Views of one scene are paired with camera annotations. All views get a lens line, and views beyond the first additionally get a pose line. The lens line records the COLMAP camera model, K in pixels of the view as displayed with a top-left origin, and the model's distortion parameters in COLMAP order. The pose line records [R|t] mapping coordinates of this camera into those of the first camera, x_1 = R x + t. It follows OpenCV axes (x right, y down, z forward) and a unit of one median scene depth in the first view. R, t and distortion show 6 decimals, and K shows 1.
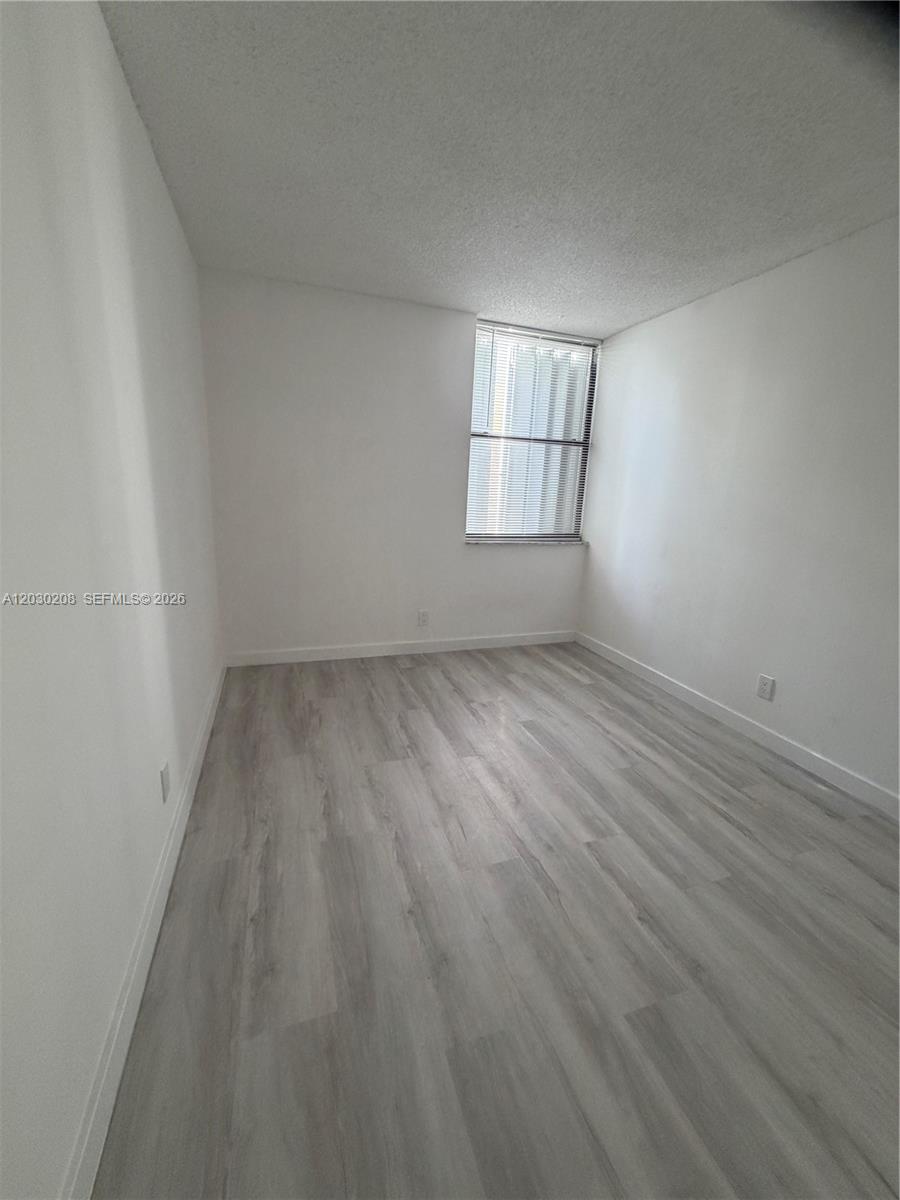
lens RADIAL K [[478.2, 0, 448.2], [0, 478.2, 599.2], [0, 0, 1]] dist [0.005735, -0.000177]
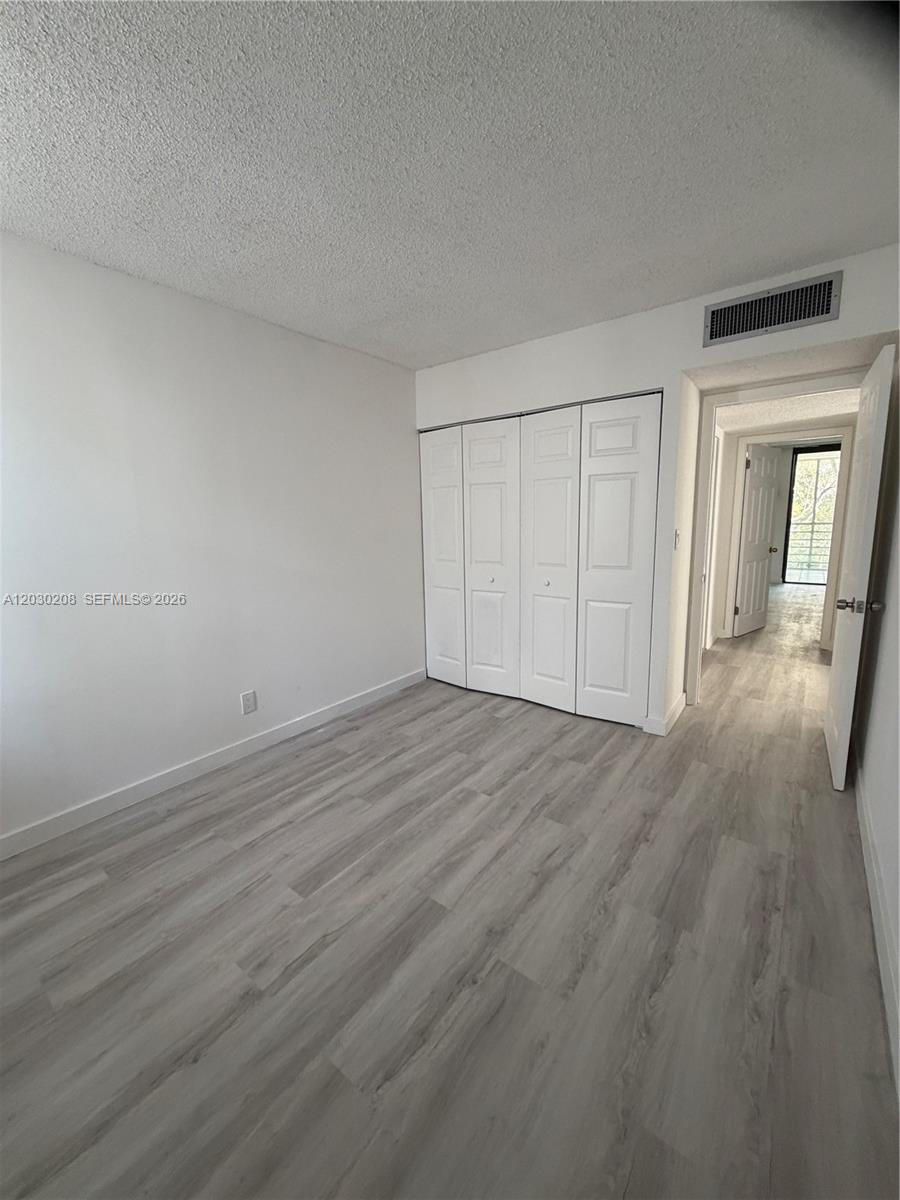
lens RADIAL K [[478.2, 0, 448.9], [0, 478.2, 598.2], [0, 0, 1]] dist [0.005735, -0.000177]
pose [[-0.553010, -0.169627, 0.815725, -0.481108], [0.189811, 0.927661, 0.321584, -0.331041], [-0.811266, 0.332673, -0.480808, 1.193440]]
